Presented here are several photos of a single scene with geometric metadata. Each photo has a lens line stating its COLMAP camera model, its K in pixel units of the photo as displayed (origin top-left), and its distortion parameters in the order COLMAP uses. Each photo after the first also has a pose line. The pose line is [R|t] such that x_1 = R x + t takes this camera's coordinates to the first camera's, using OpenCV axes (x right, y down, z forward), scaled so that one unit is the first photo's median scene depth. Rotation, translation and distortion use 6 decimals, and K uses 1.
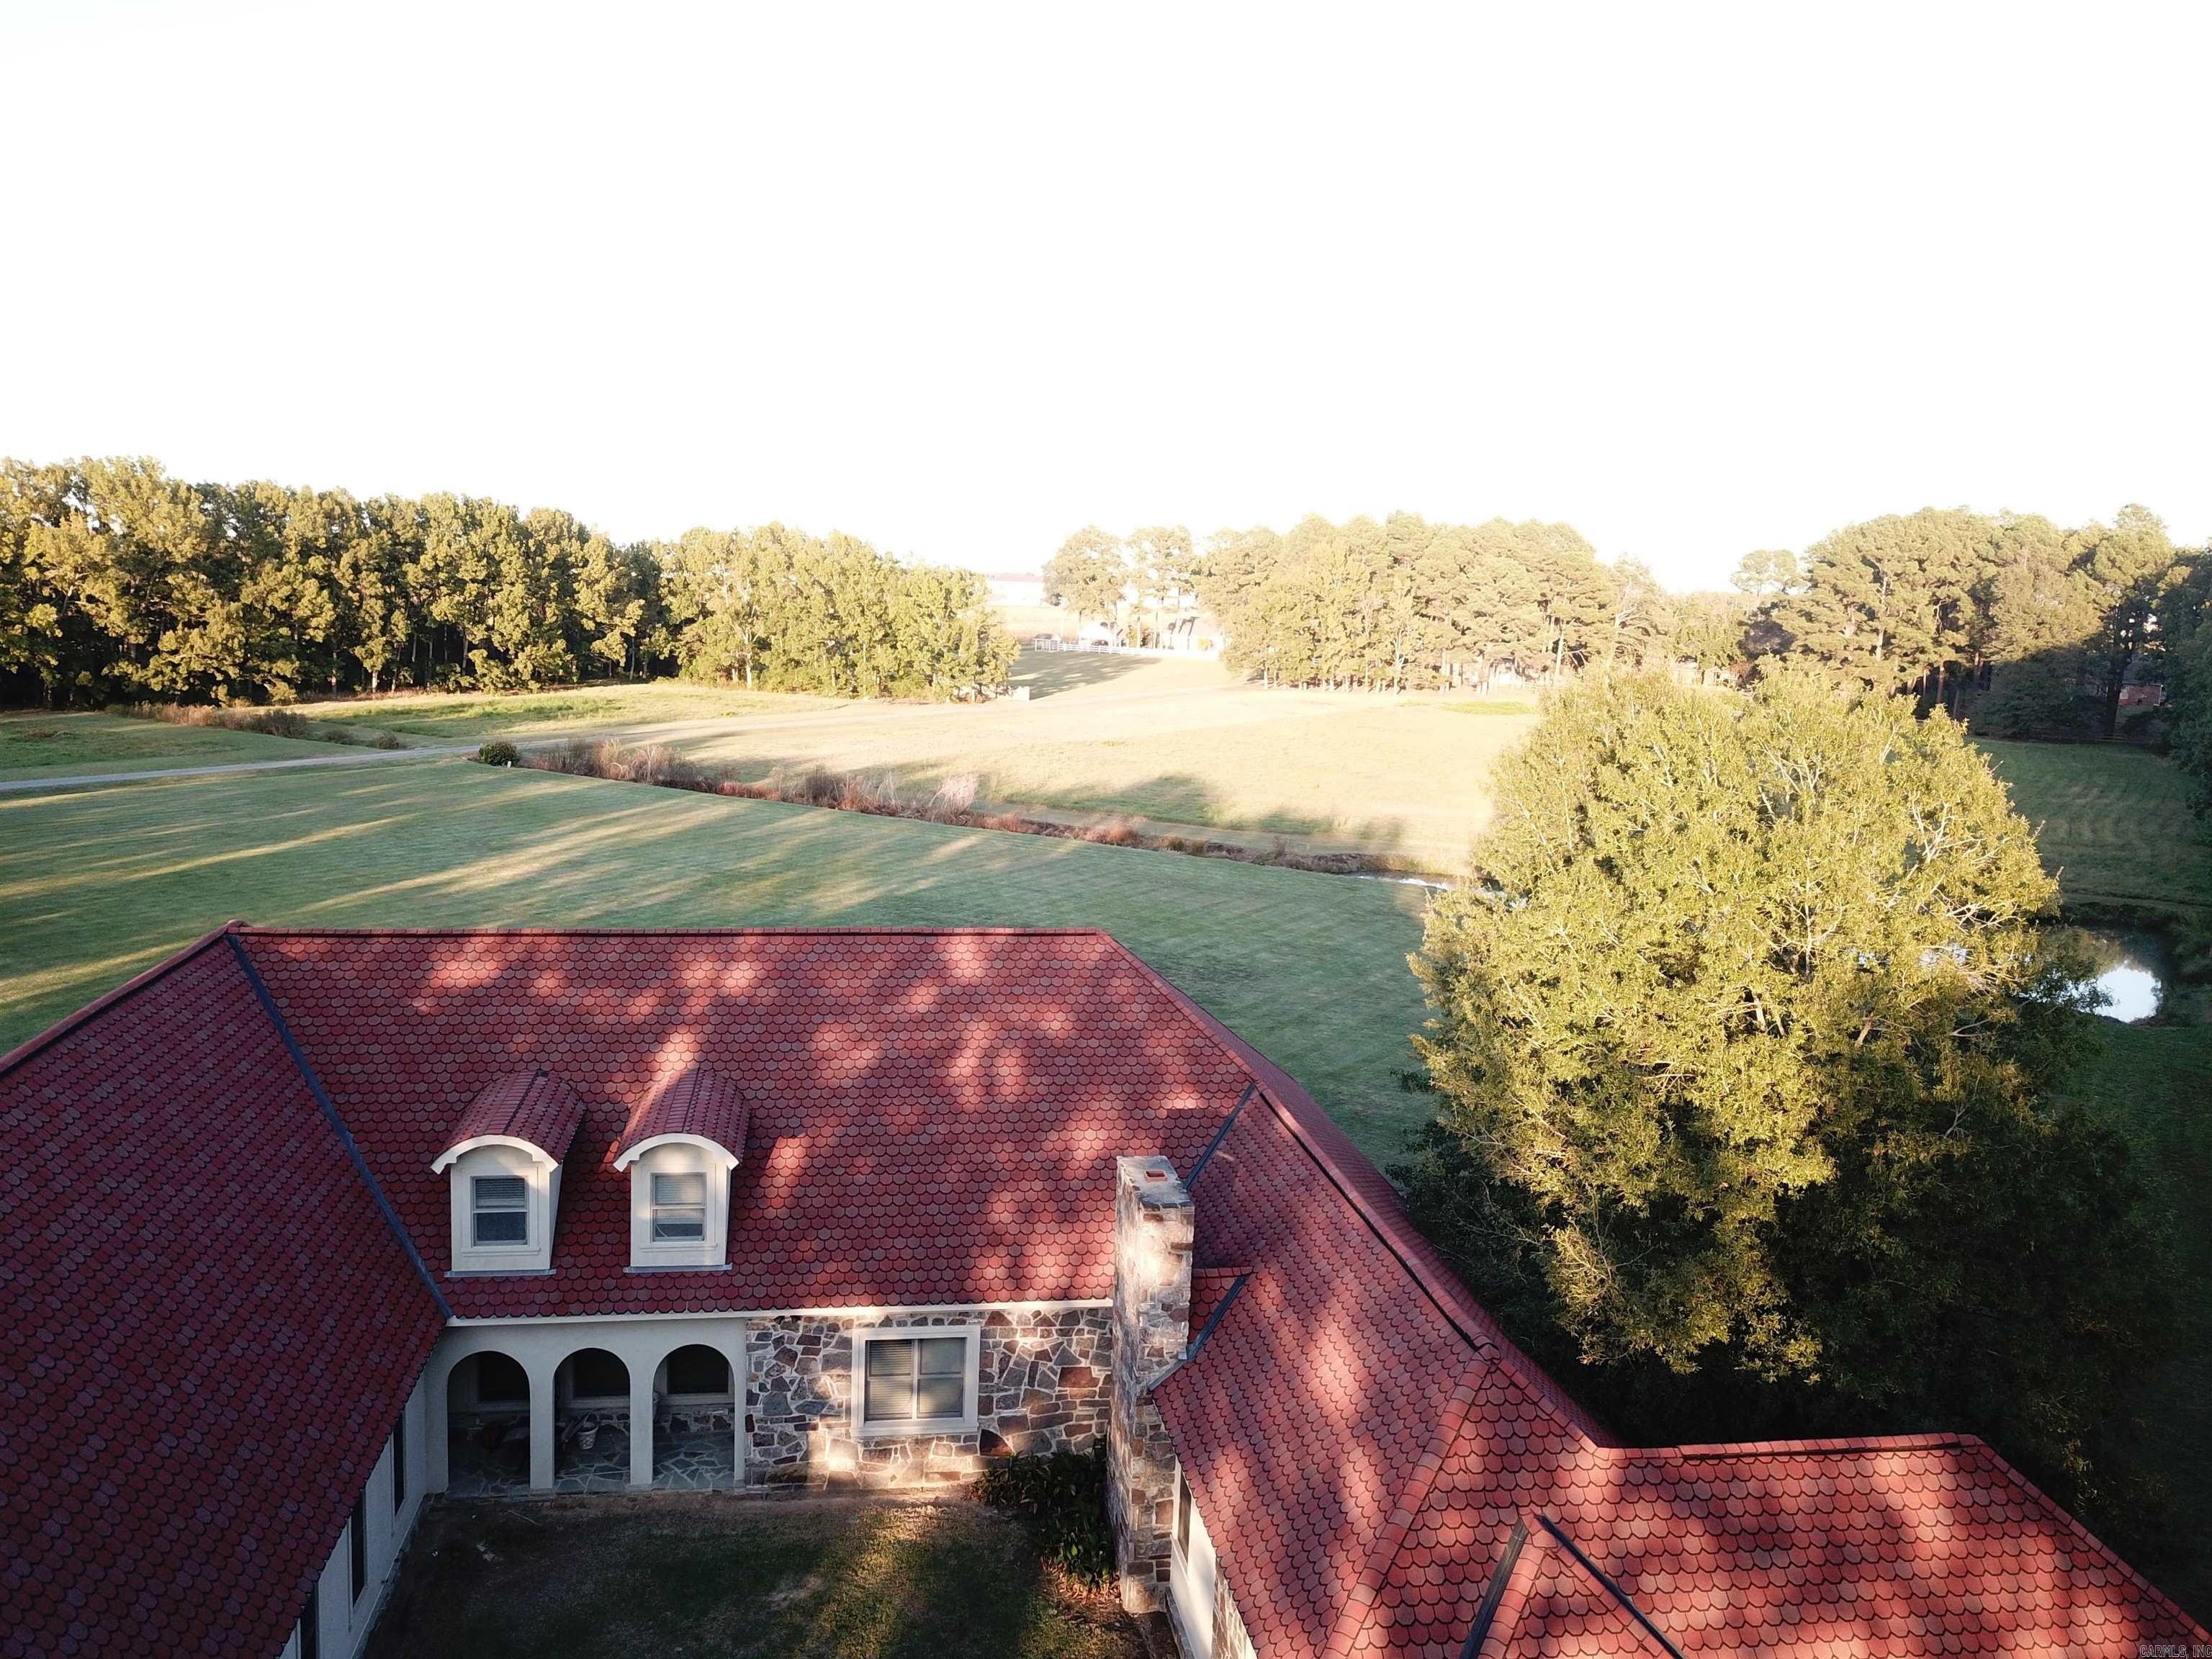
lens RADIAL K [[1693.8, 0, 1106.0], [0, 1693.8, 829.5], [0, 0, 1]] dist [0.051579, -0.118378]
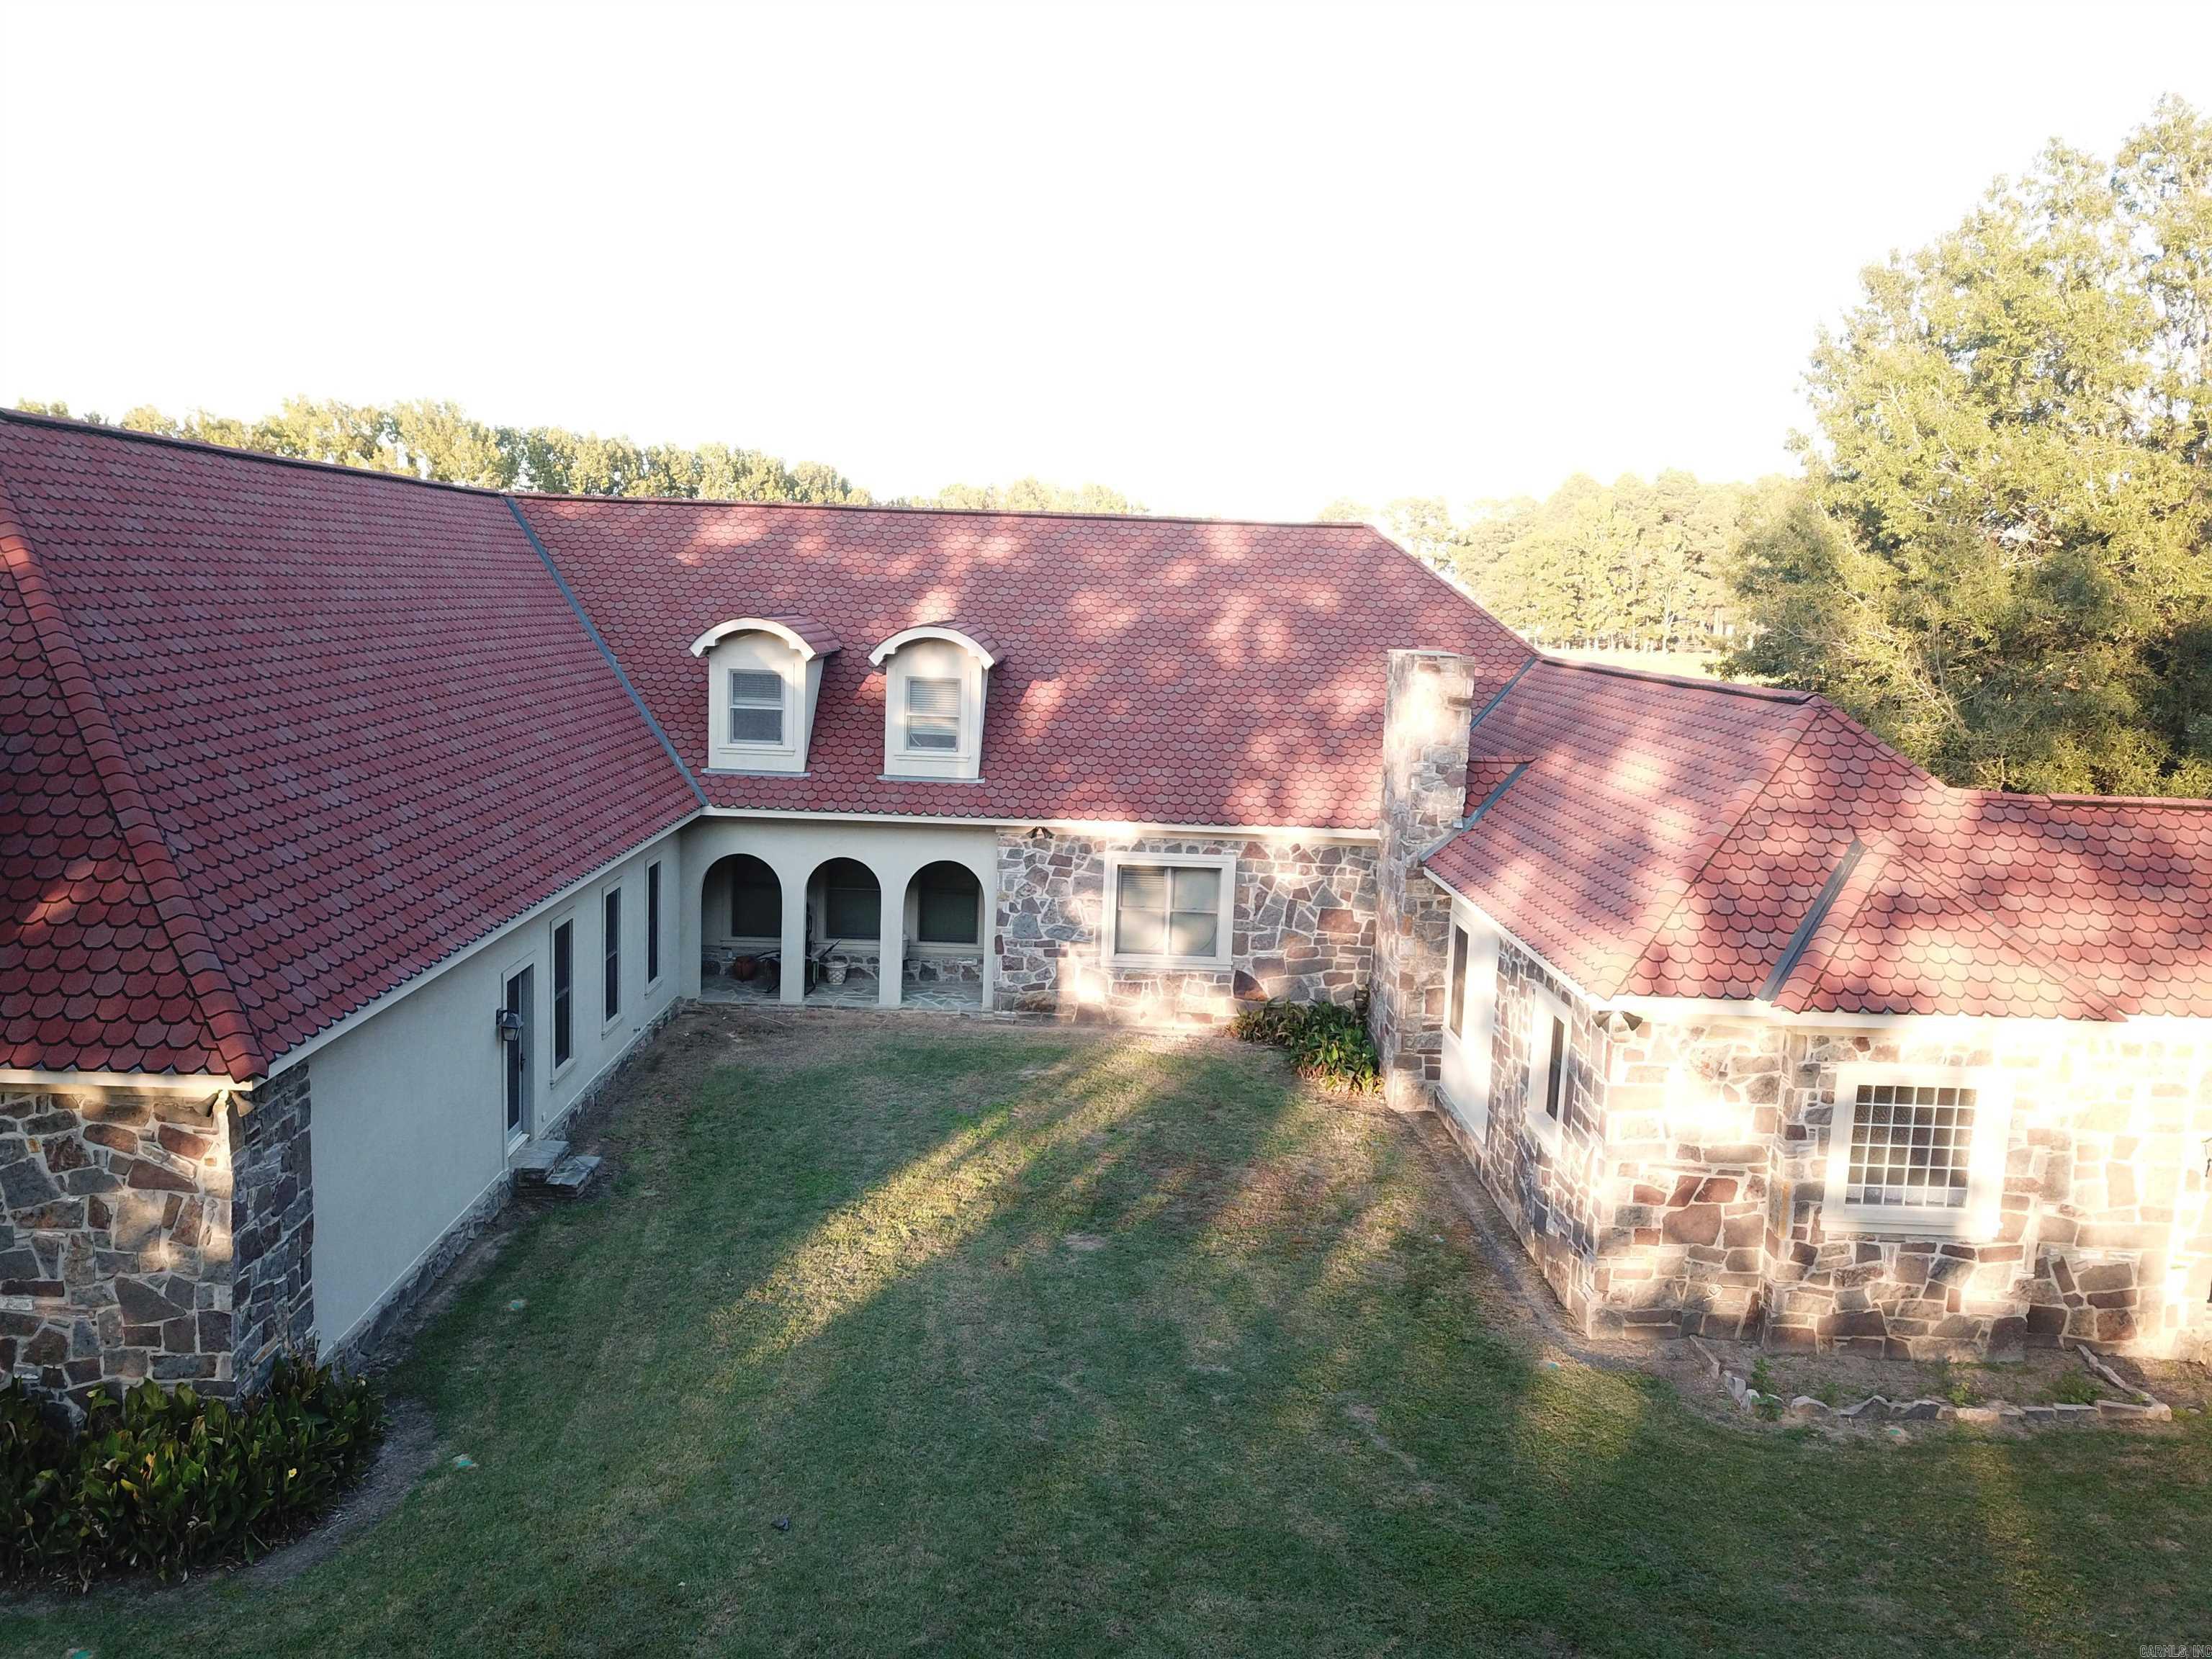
lens RADIAL K [[1693.8, 0, 1106.0], [0, 1693.8, 829.5], [0, 0, 1]] dist [0.051579, -0.118378]
pose [[0.989466, 0.015614, -0.143918, -0.010290], [-0.017091, 0.999813, -0.009035, 0.284965], [0.143750, 0.011399, 0.989548, 0.049146]]
